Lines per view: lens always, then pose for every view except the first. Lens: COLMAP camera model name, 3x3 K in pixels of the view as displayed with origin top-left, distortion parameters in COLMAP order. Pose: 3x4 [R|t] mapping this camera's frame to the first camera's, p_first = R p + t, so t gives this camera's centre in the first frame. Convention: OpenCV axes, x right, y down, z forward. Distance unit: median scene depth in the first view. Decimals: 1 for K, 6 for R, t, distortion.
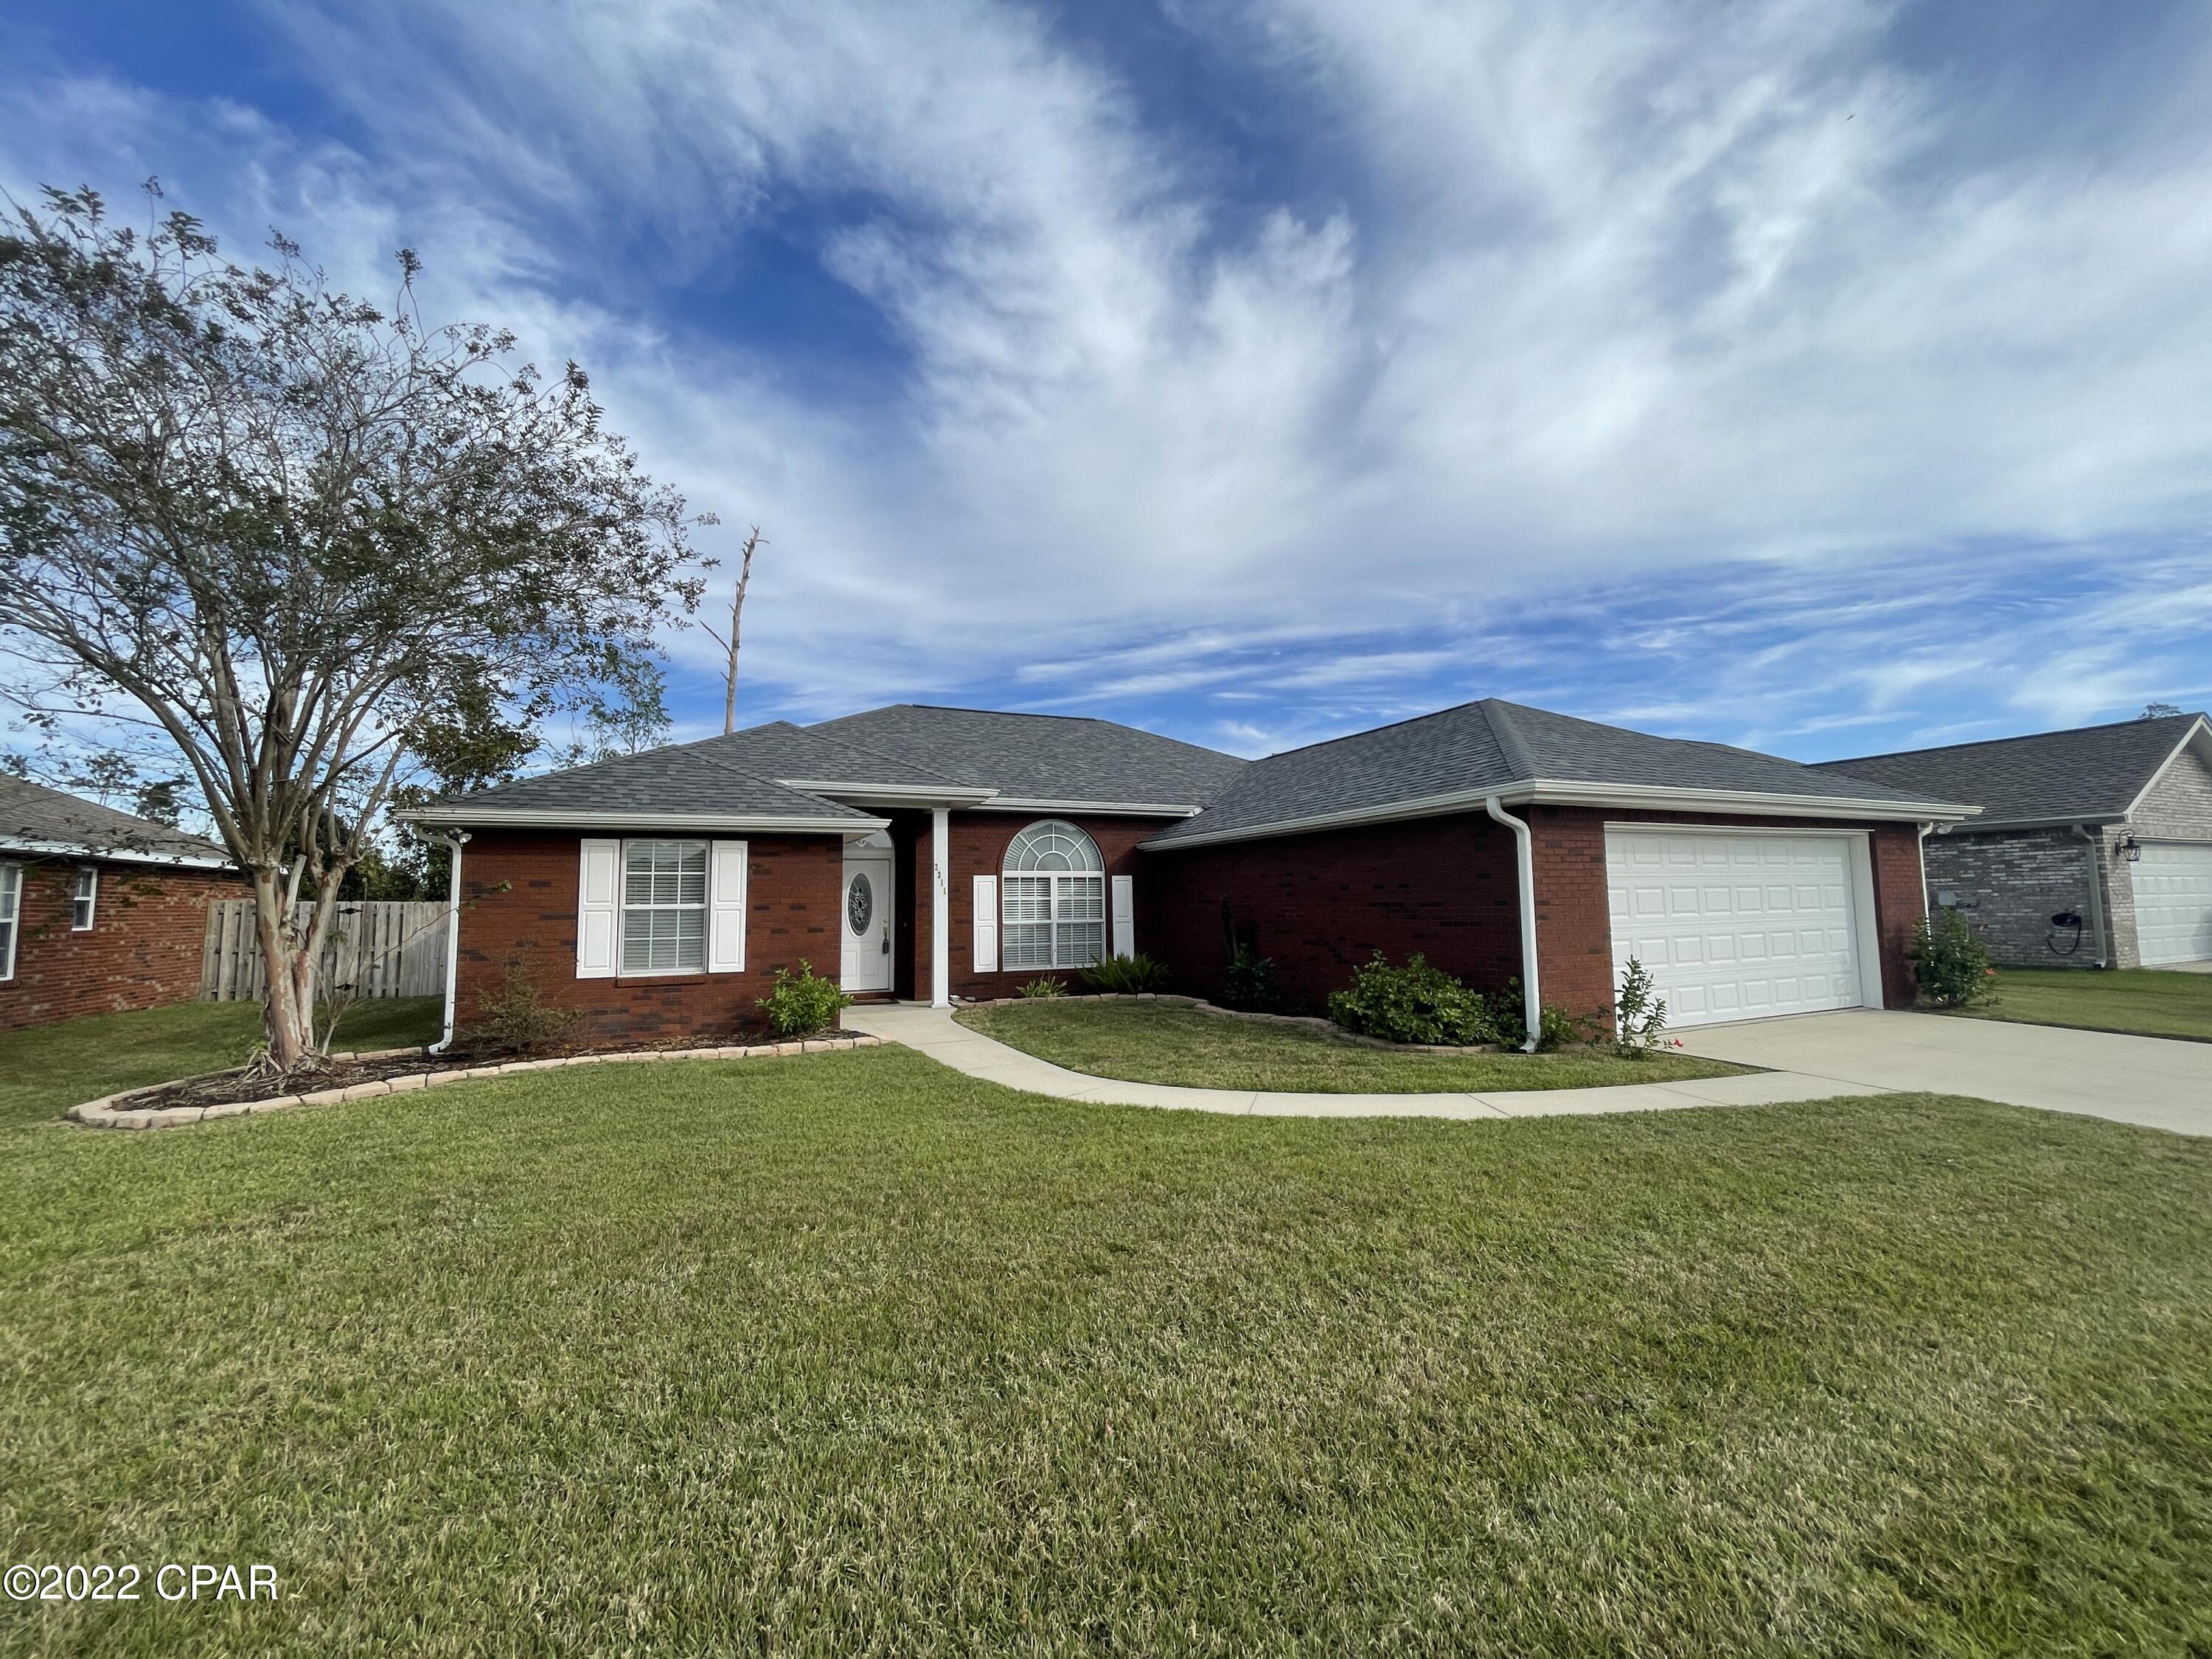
lens RADIAL K [[894.0, 0, 1098.4], [0, 894.0, 819.6], [0, 0, 1]] dist [0.002432, 0.000934]
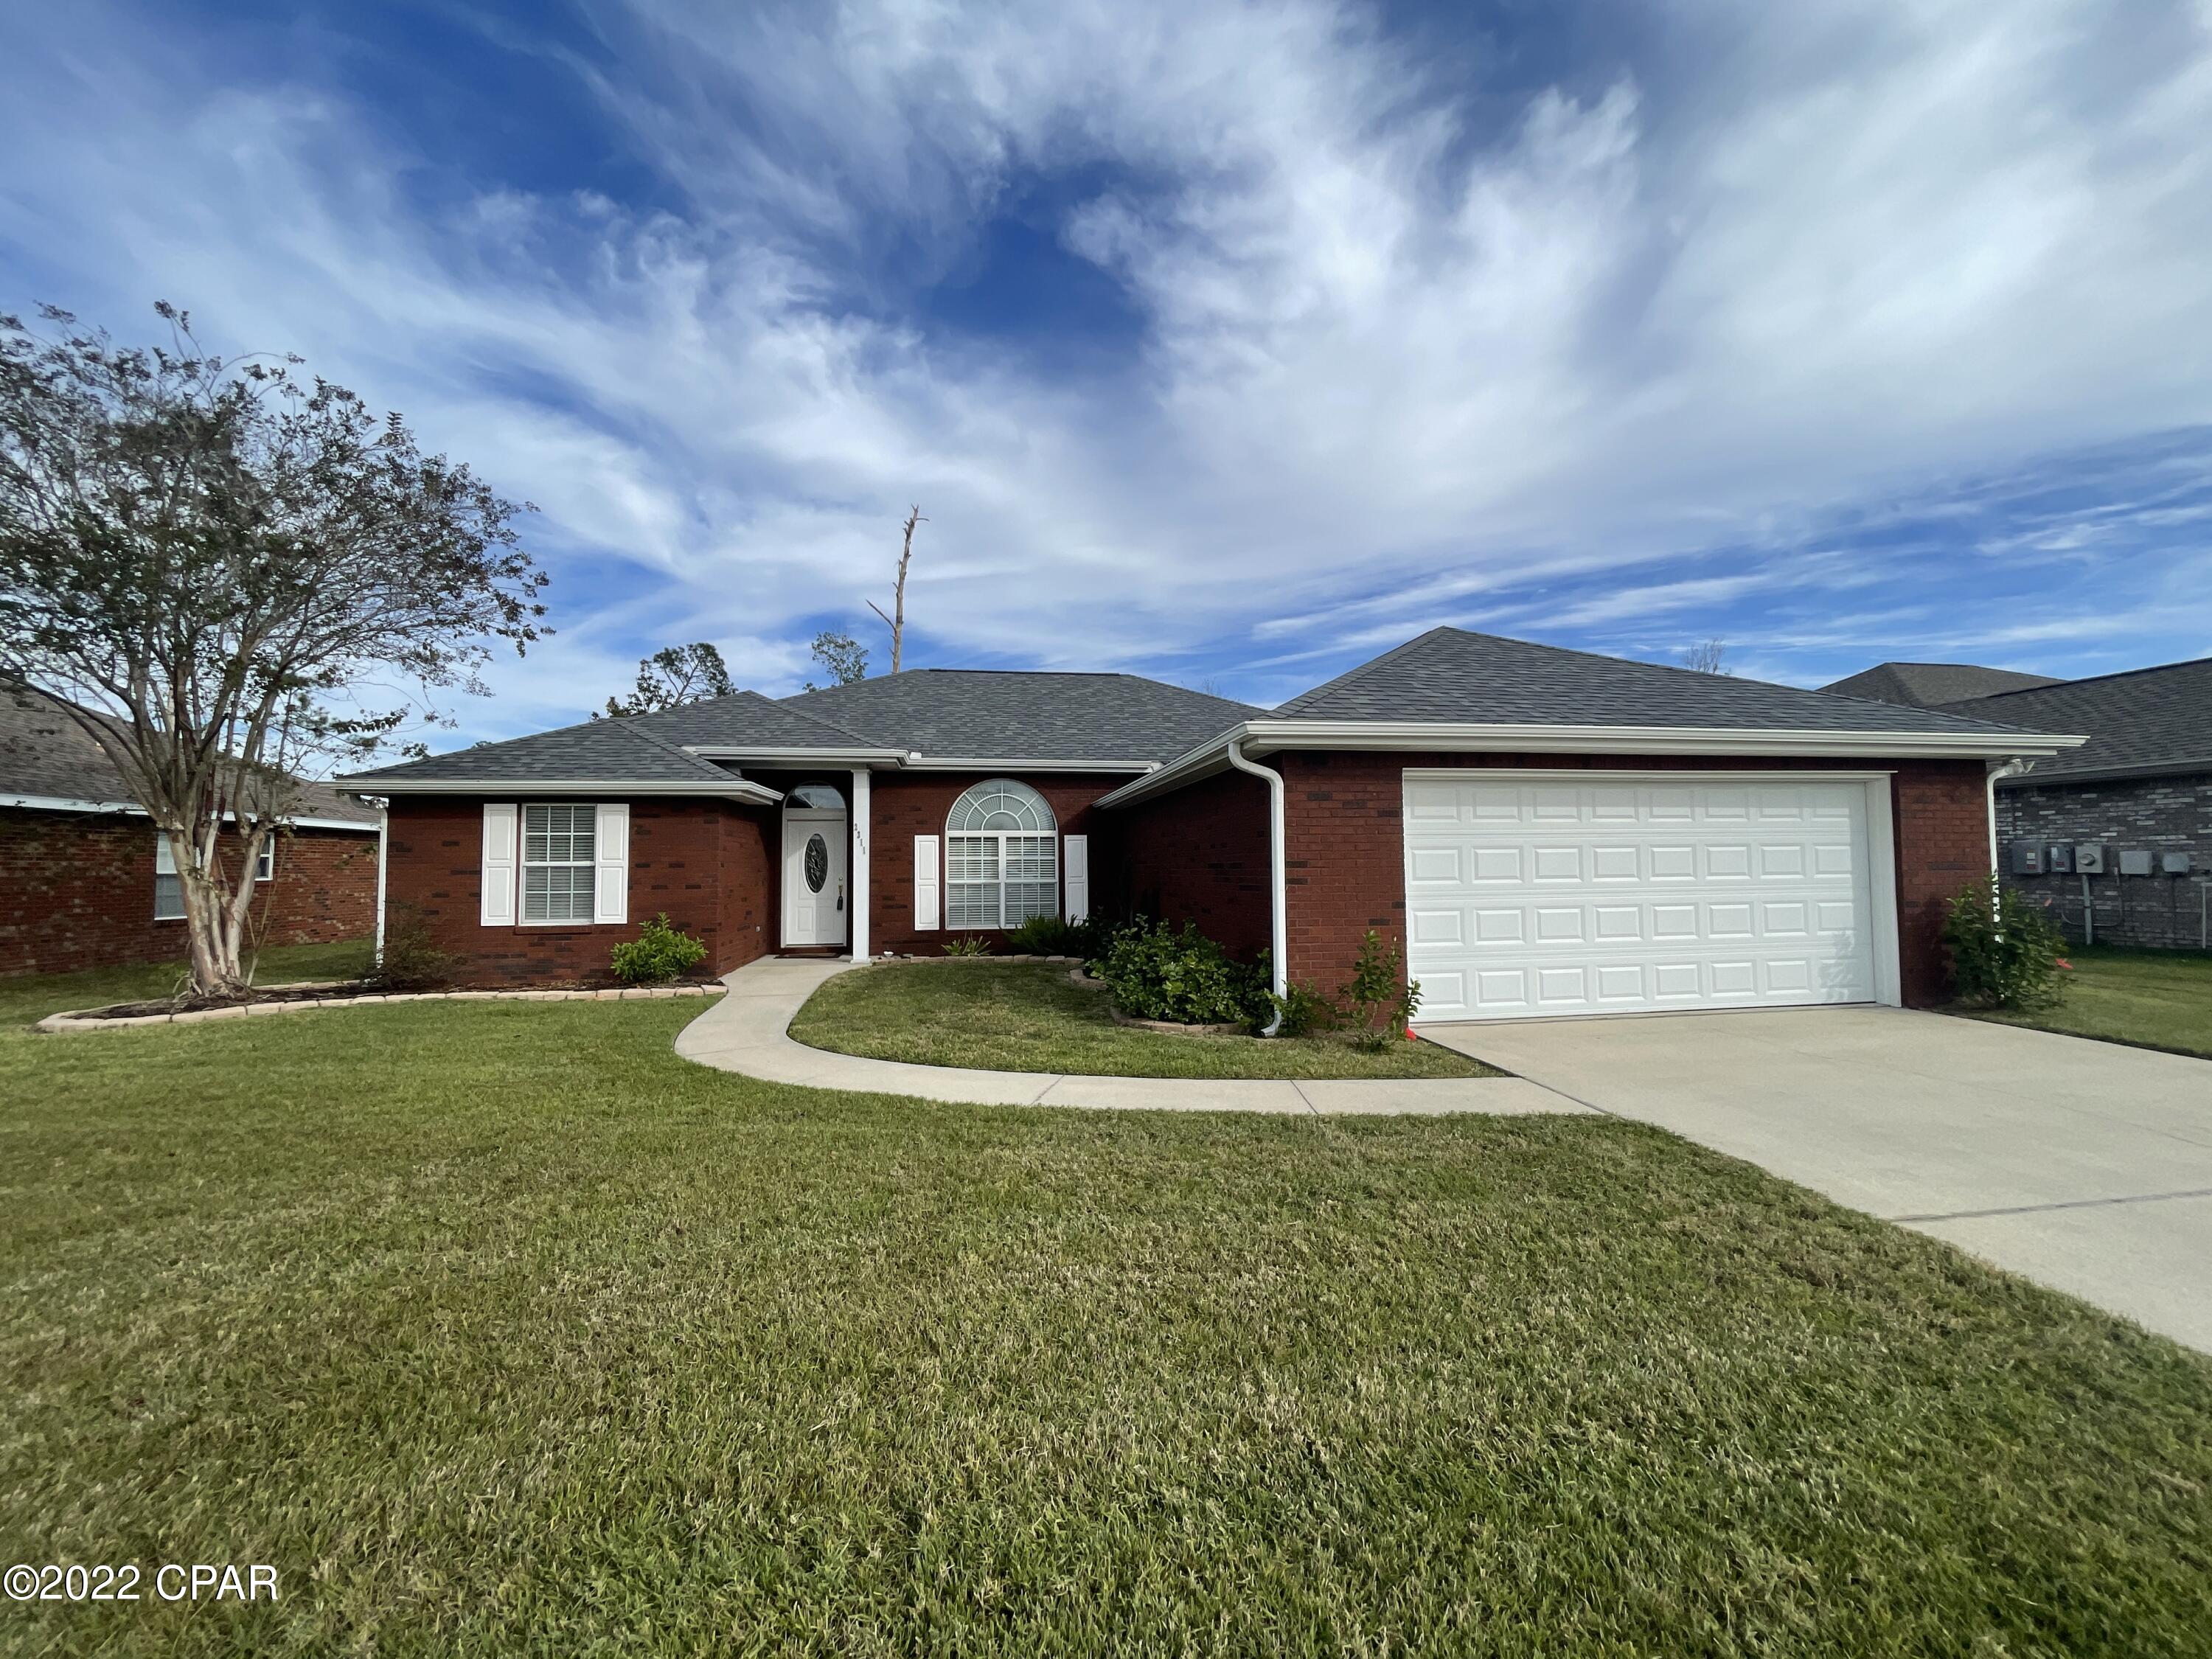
lens RADIAL K [[890.9, 0, 1109.2], [0, 890.9, 810.4], [0, 0, 1]] dist [0.001603, 0.000285]
pose [[0.966400, -0.010243, -0.256838, 0.338919], [0.019097, 0.999305, 0.032001, 0.006134], [0.256332, -0.035831, 0.965924, 0.079398]]
